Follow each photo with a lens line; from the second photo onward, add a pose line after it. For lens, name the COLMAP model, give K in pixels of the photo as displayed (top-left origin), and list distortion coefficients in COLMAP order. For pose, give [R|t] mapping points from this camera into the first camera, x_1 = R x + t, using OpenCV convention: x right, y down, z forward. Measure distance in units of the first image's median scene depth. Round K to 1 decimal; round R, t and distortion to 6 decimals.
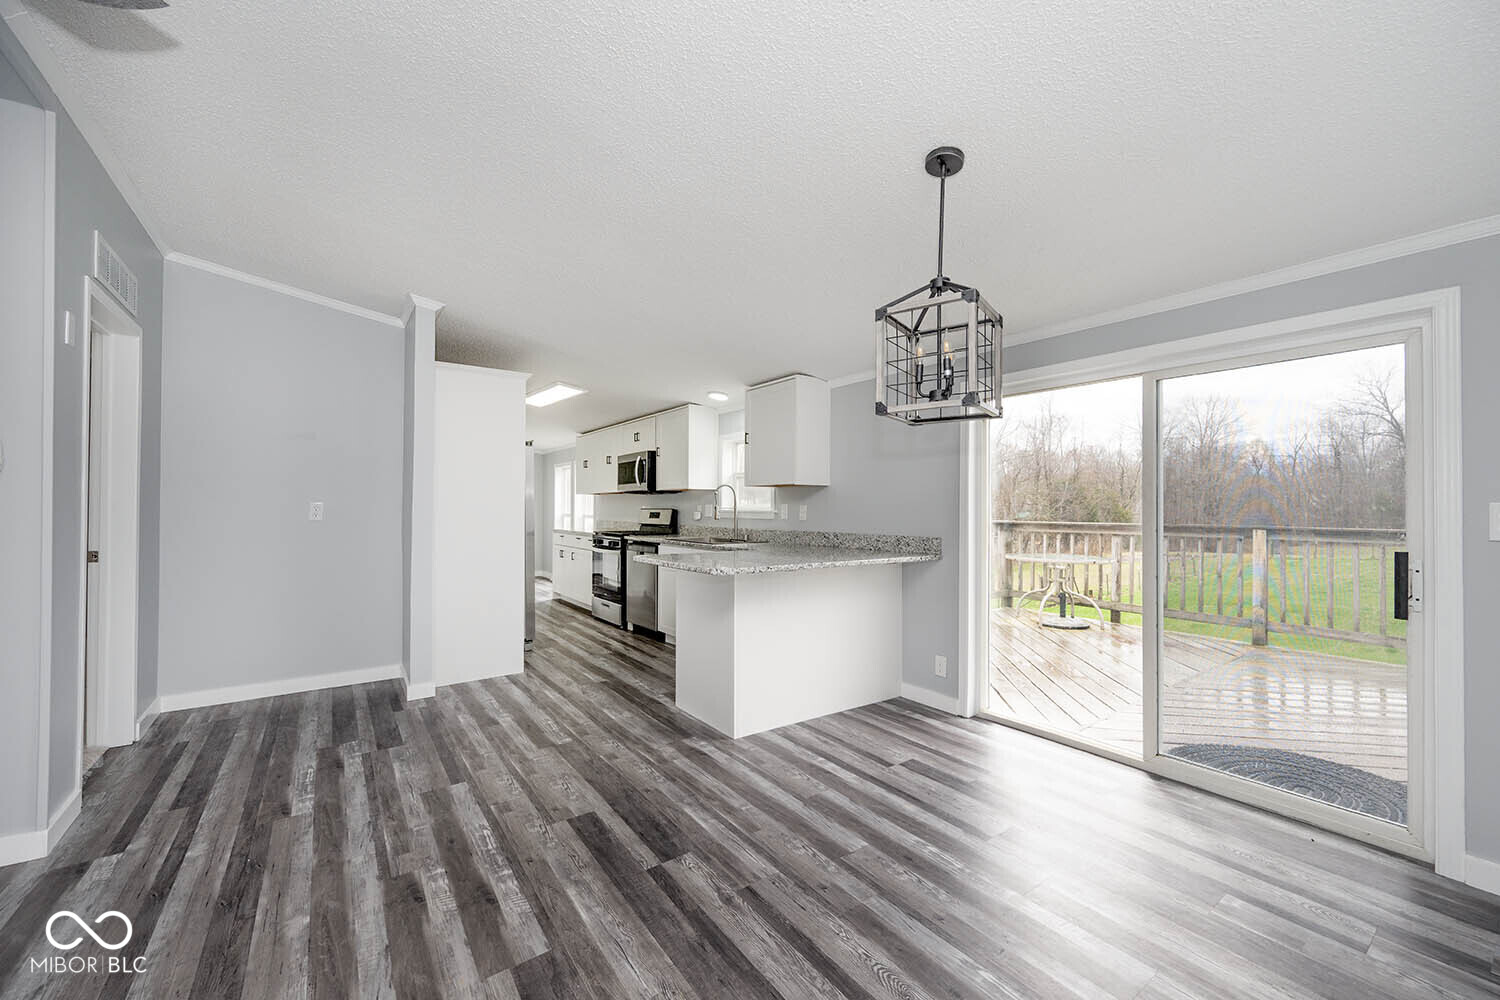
lens RADIAL K [[585.4, 0, 746.4], [0, 585.4, 505.1], [0, 0, 1]] dist [0.001946, 0.000099]
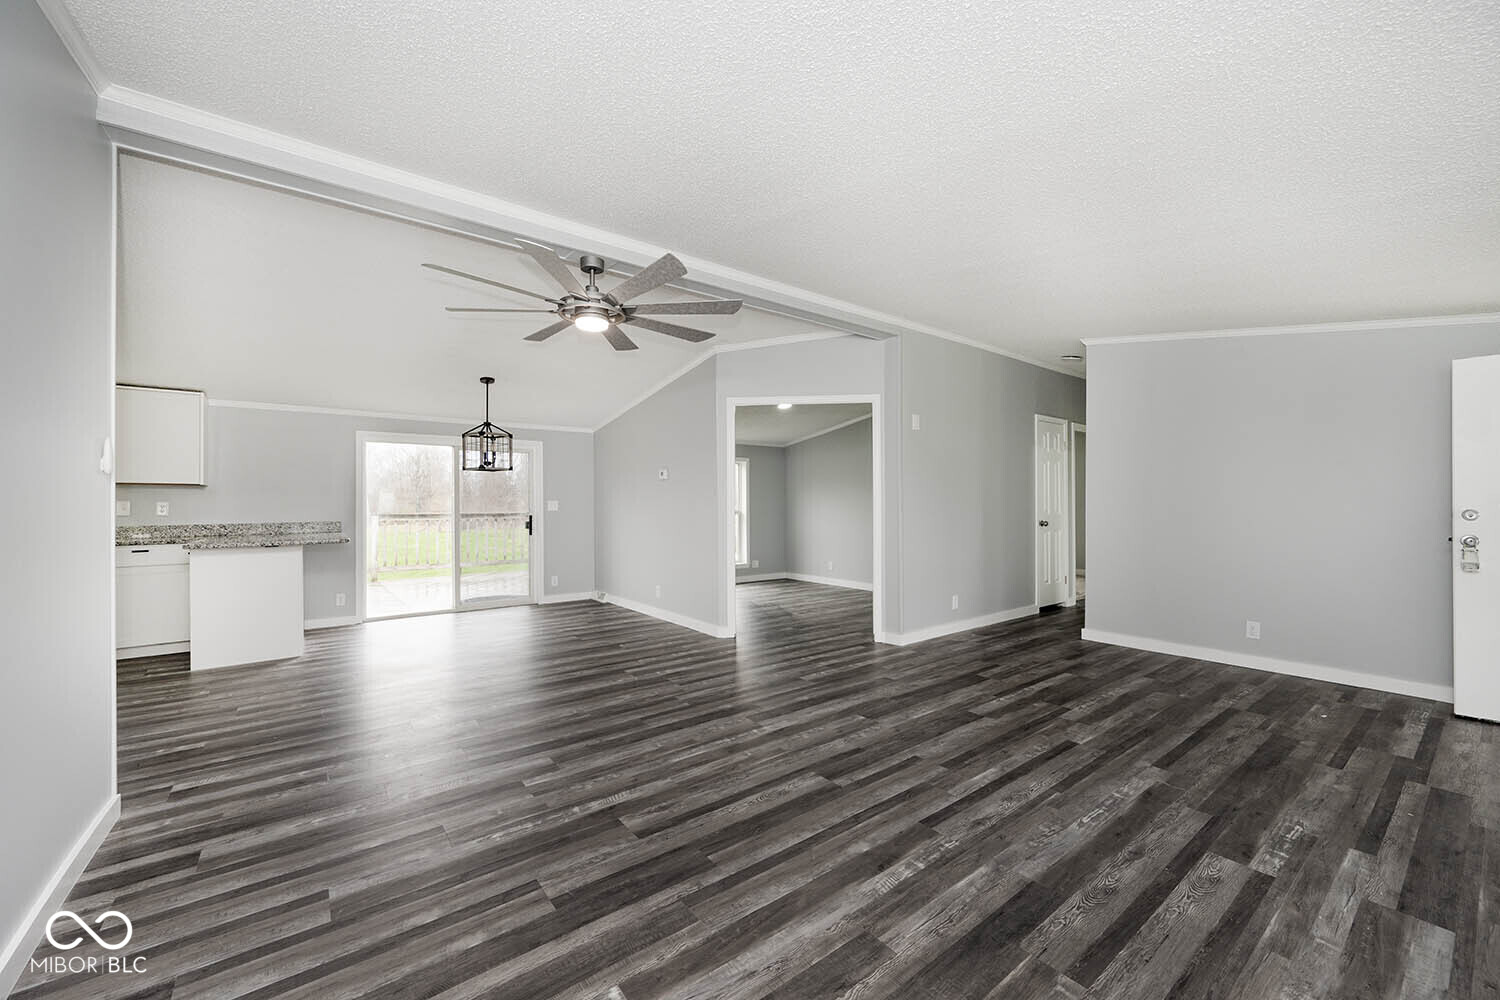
lens RADIAL K [[585.4, 0, 746.5], [0, 585.4, 503.2], [0, 0, 1]] dist [0.001946, 0.000099]
pose [[-0.042544, 0.000187, 0.999095, -1.836764], [-0.007800, 0.999969, -0.000520, -0.012536], [-0.999064, -0.007815, -0.042541, -0.120785]]
